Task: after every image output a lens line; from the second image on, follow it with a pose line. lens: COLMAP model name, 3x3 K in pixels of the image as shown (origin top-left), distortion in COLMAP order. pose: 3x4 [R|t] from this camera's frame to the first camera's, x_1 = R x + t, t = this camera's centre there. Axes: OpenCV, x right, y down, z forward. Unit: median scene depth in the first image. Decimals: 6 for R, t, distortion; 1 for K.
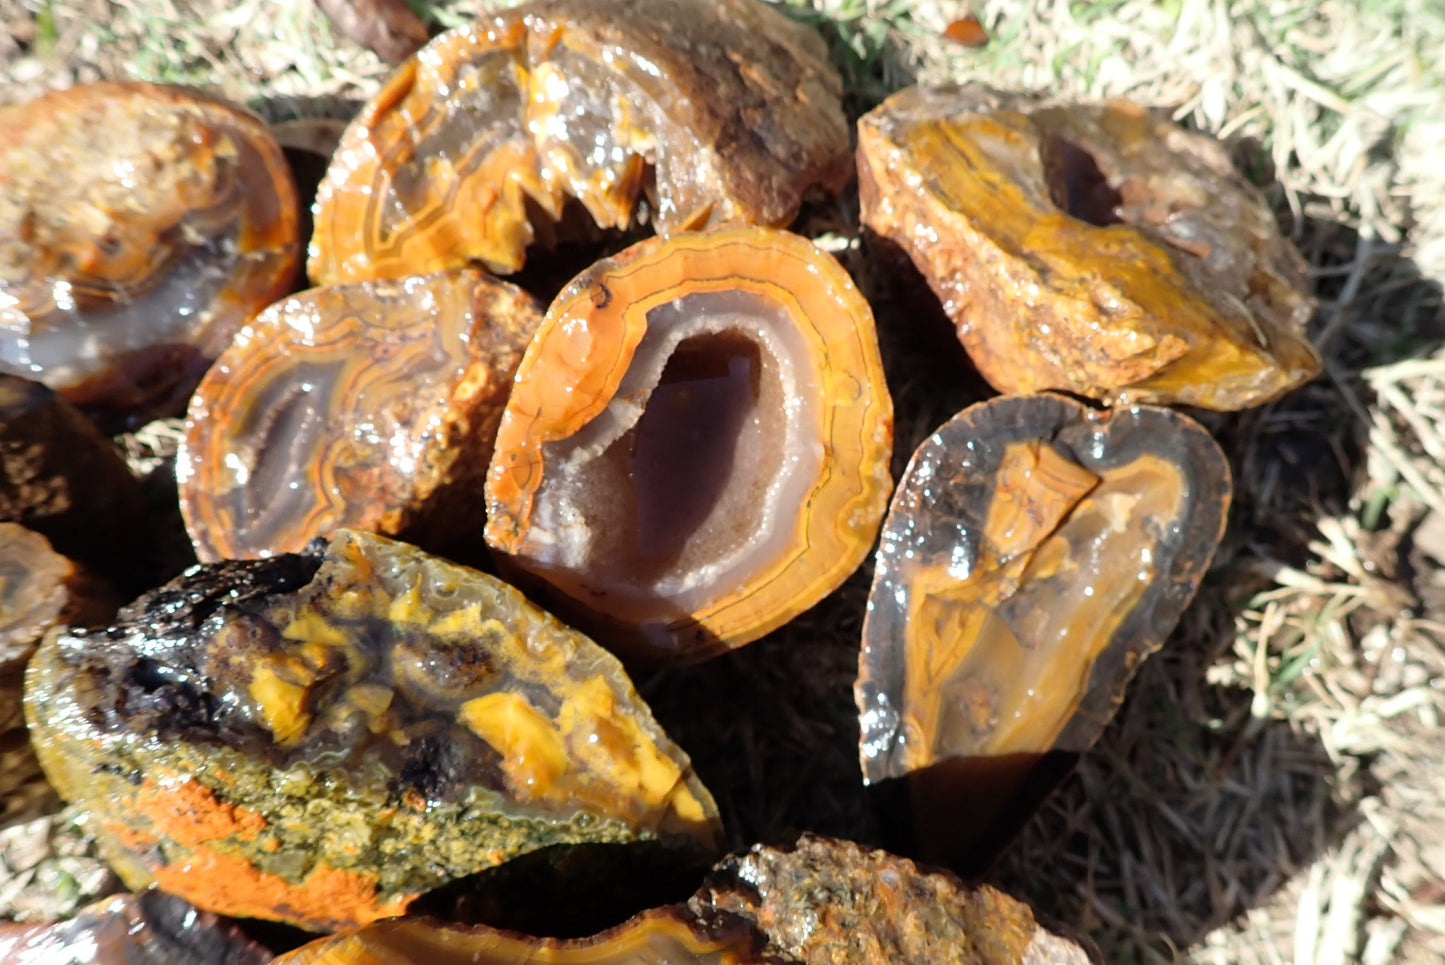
lens RADIAL K [[1114.2, 0, 692.2], [0, 1114.2, 467.4], [0, 0, 1]] dist [0.015598, -0.004375]
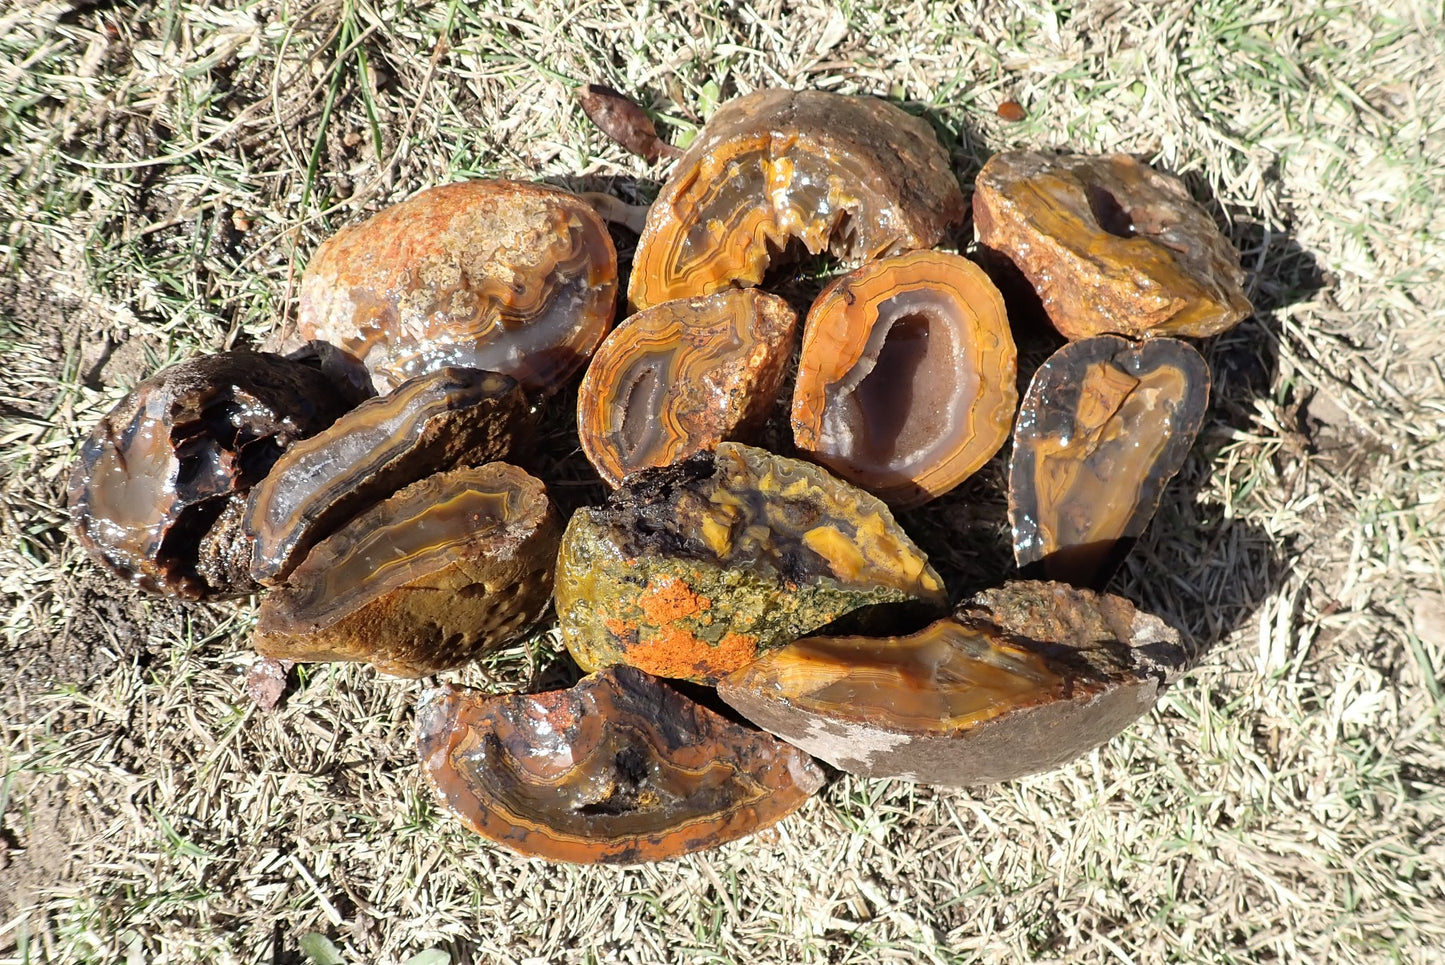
lens RADIAL K [[1081.6, 0, 713.5], [0, 1081.6, 471.2], [0, 0, 1]] dist [-0.000501, -0.002078]
pose [[0.993954, -0.083253, 0.071583, -0.408705], [0.081942, 0.996415, 0.021058, 0.057241], [-0.073080, -0.015065, 0.997212, -0.618287]]
